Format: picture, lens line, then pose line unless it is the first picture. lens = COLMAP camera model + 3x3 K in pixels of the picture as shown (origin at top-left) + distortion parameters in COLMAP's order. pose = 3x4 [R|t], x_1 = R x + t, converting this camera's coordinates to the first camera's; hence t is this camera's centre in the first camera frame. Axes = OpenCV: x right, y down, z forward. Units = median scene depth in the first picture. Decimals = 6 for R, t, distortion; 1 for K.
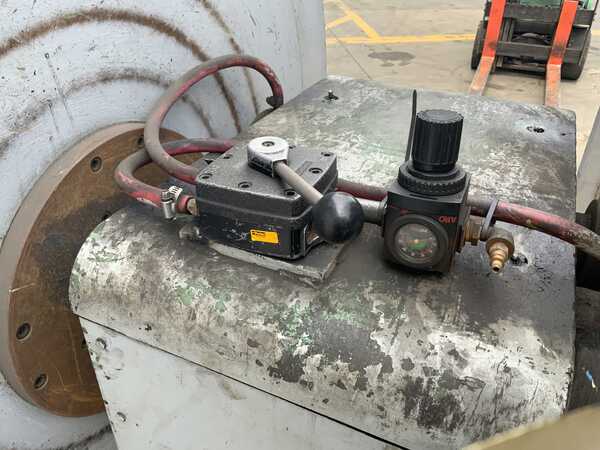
lens RADIAL K [[466.9, 0, 298.5], [0, 466.9, 224.8], [0, 0, 1]] dist [-0.029013, -0.016489]
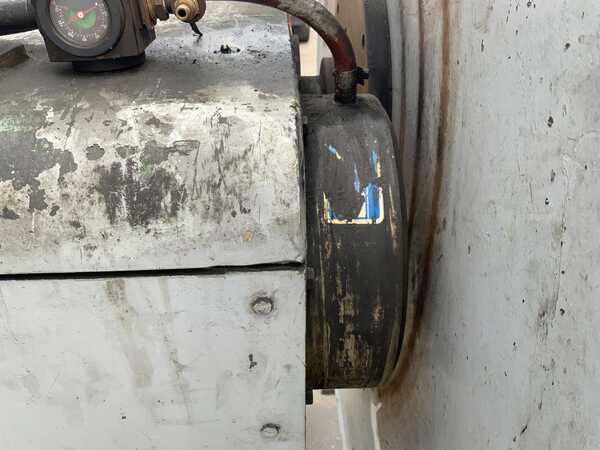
lens RADIAL K [[466.9, 0, 302.5], [0, 466.9, 224.1], [0, 0, 1]] dist [-0.029013, -0.016489]
pose [[0.868569, -0.268945, 0.416242, 0.186806], [0.261543, 0.962200, 0.075942, 0.437082], [-0.420932, 0.042905, 0.906077, 0.231399]]
